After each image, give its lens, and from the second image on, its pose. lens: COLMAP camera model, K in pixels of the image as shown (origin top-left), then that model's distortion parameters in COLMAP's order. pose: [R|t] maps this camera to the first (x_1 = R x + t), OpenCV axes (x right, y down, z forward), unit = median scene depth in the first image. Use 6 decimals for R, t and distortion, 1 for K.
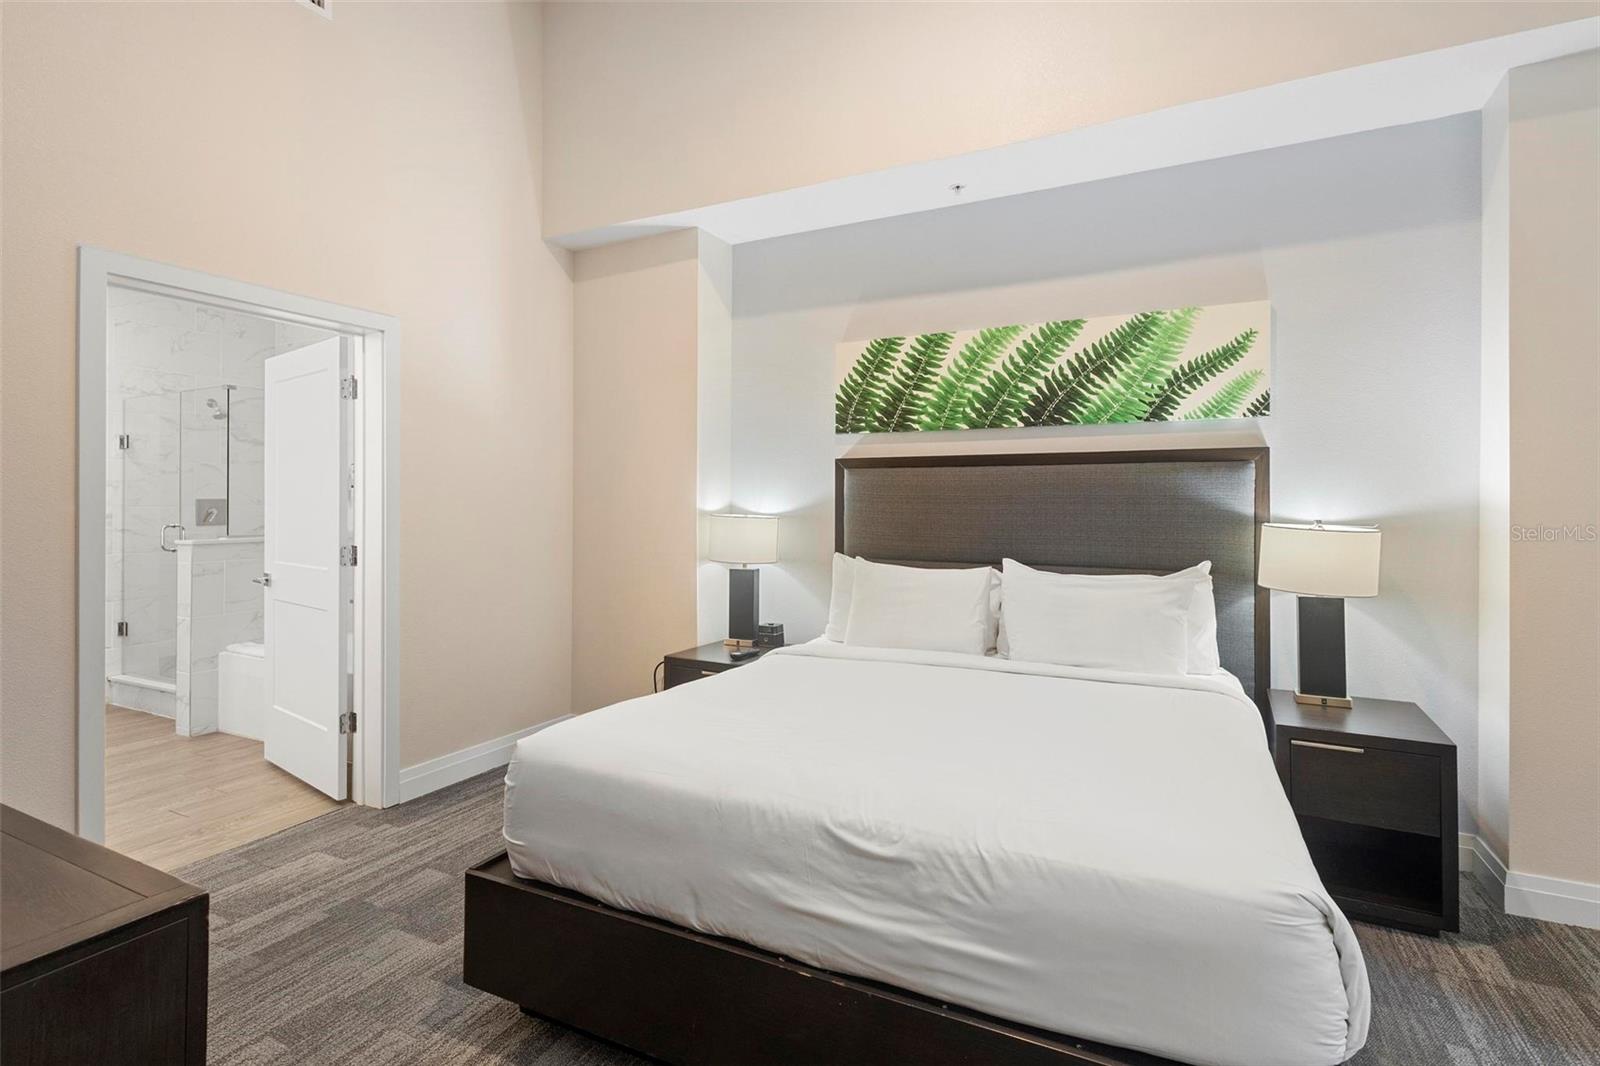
lens RADIAL K [[741.9, 0, 806.0], [0, 741.9, 505.5], [0, 0, 1]] dist [0.009373, -0.003665]
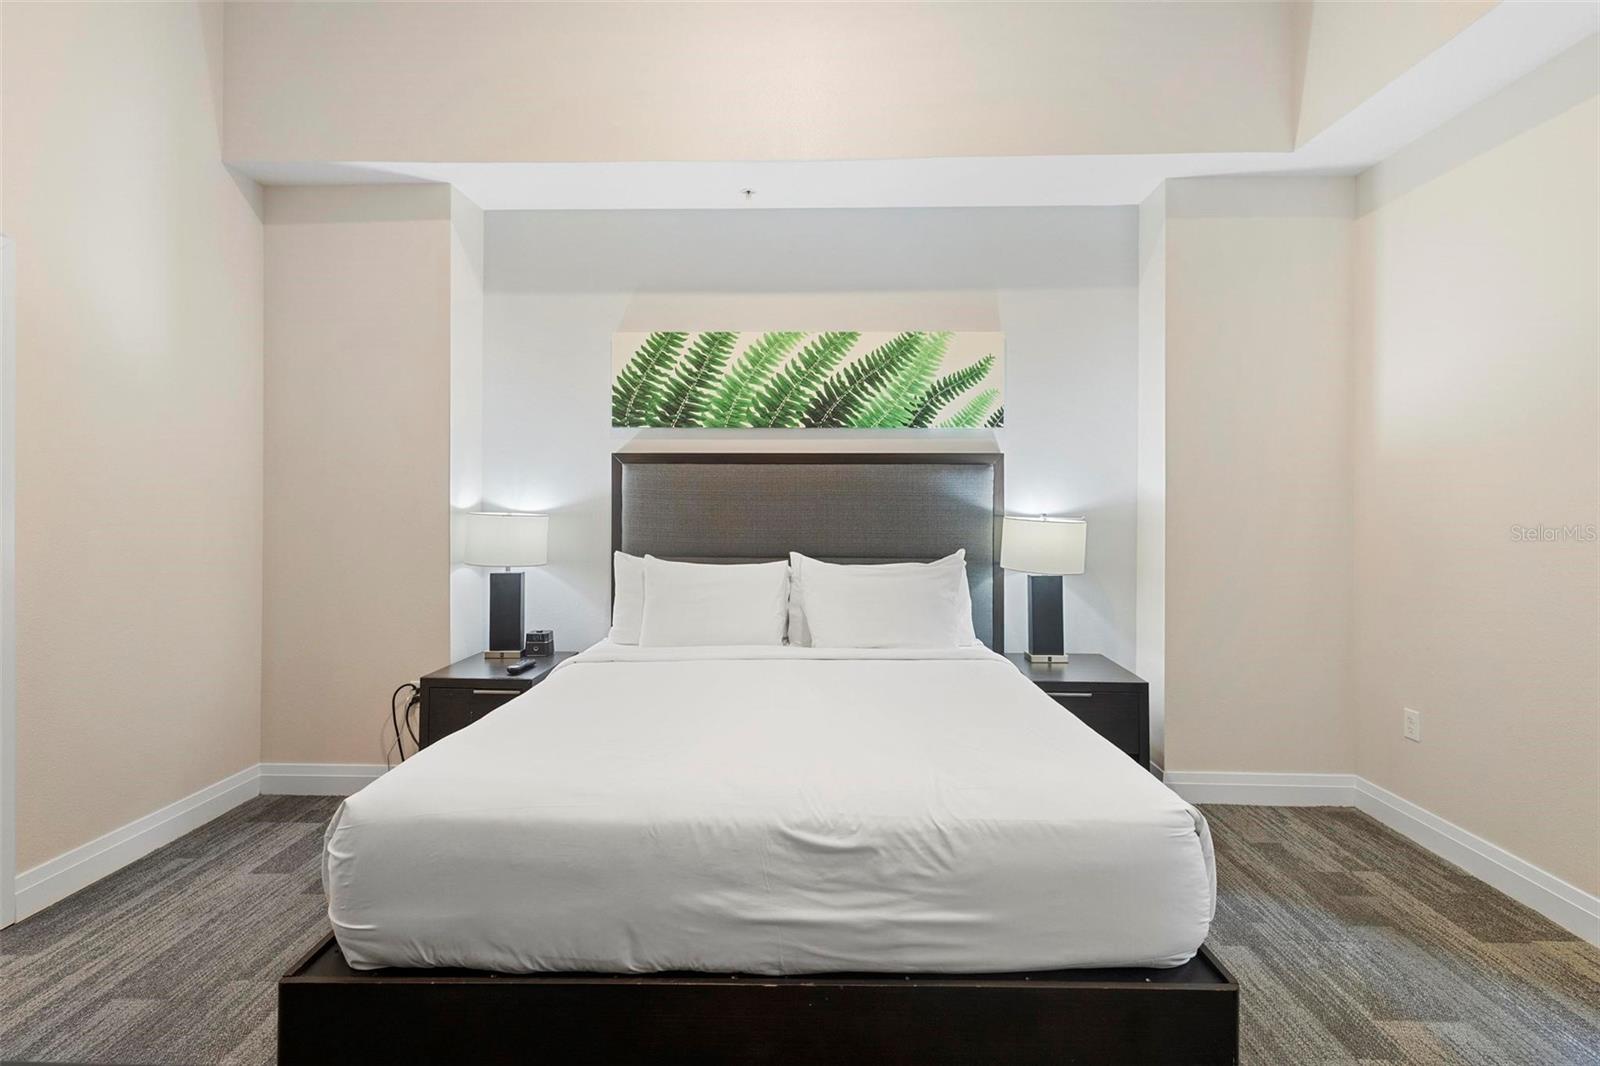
lens RADIAL K [[741.9, 0, 763.1], [0, 741.9, 500.0], [0, 0, 1]] dist [0.009373, -0.003665]
pose [[0.908665, -0.001045, 0.417525, -0.204030], [0.001036, 0.999999, 0.000248, -0.002960], [-0.417525, 0.000207, 0.908665, 0.057860]]
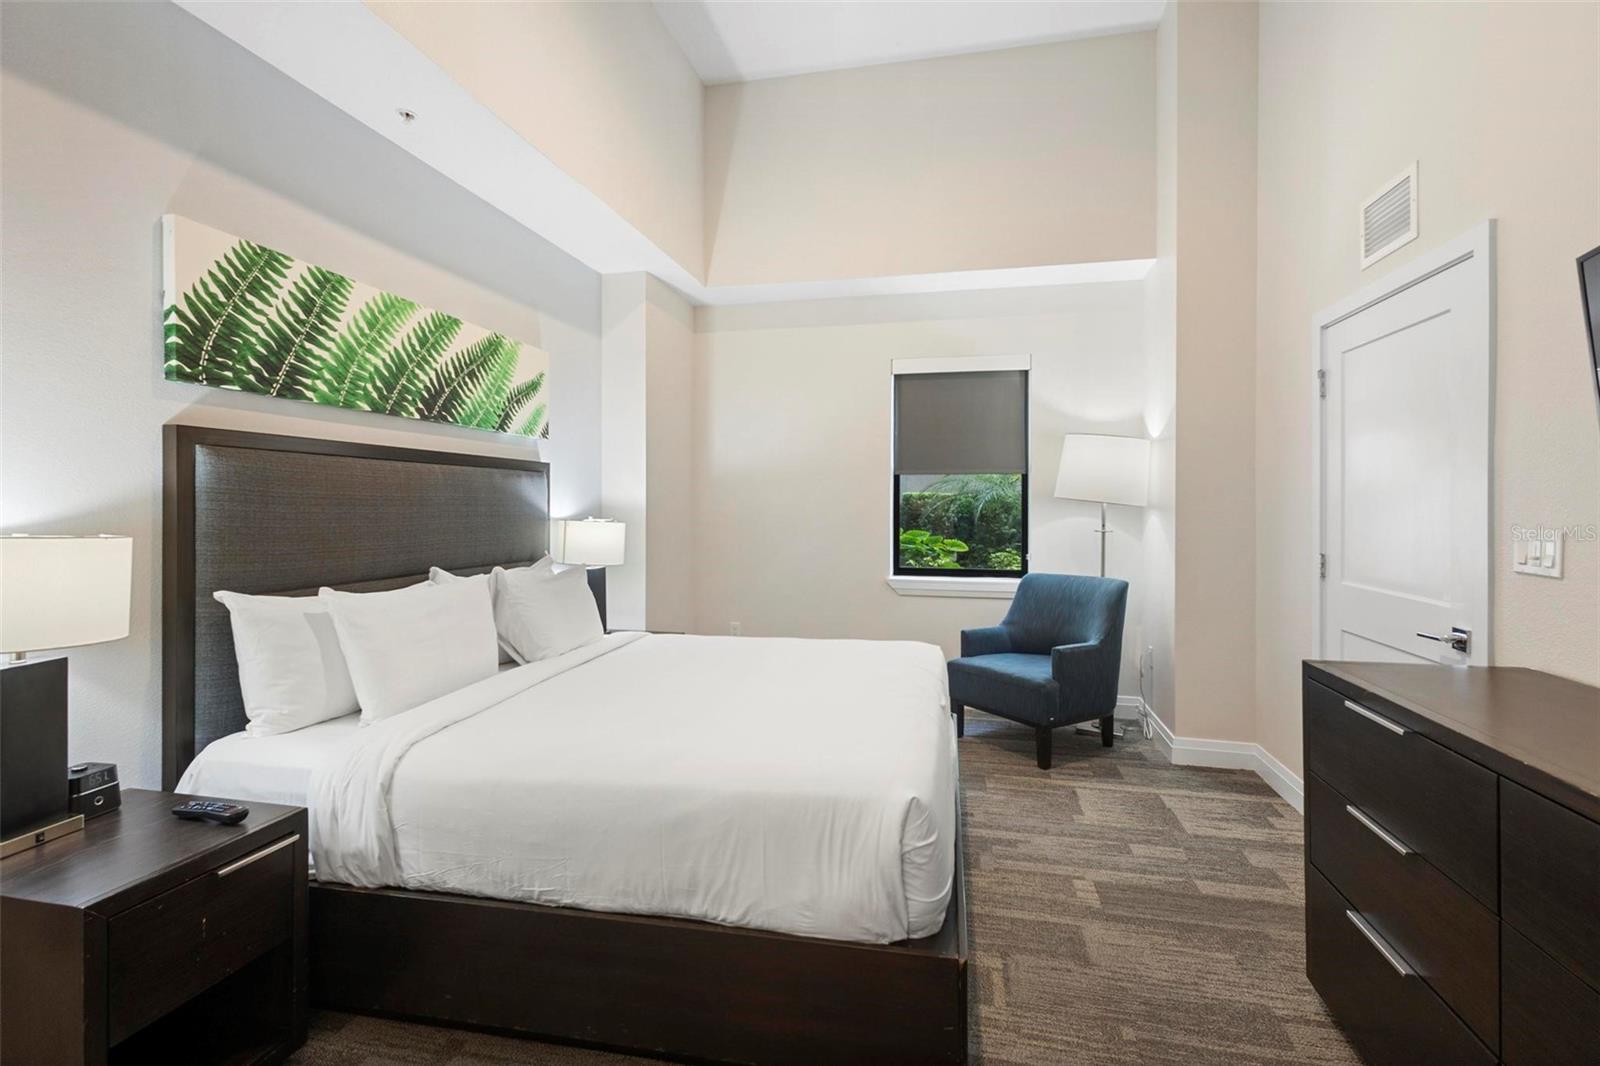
lens RADIAL K [[741.9, 0, 794.0], [0, 741.9, 518.1], [0, 0, 1]] dist [0.009373, -0.003665]
pose [[-0.238263, -0.021465, 0.970963, -0.679117], [-0.000494, 0.999758, 0.021980, -0.006841], [-0.971200, 0.004757, -0.238216, 0.769200]]
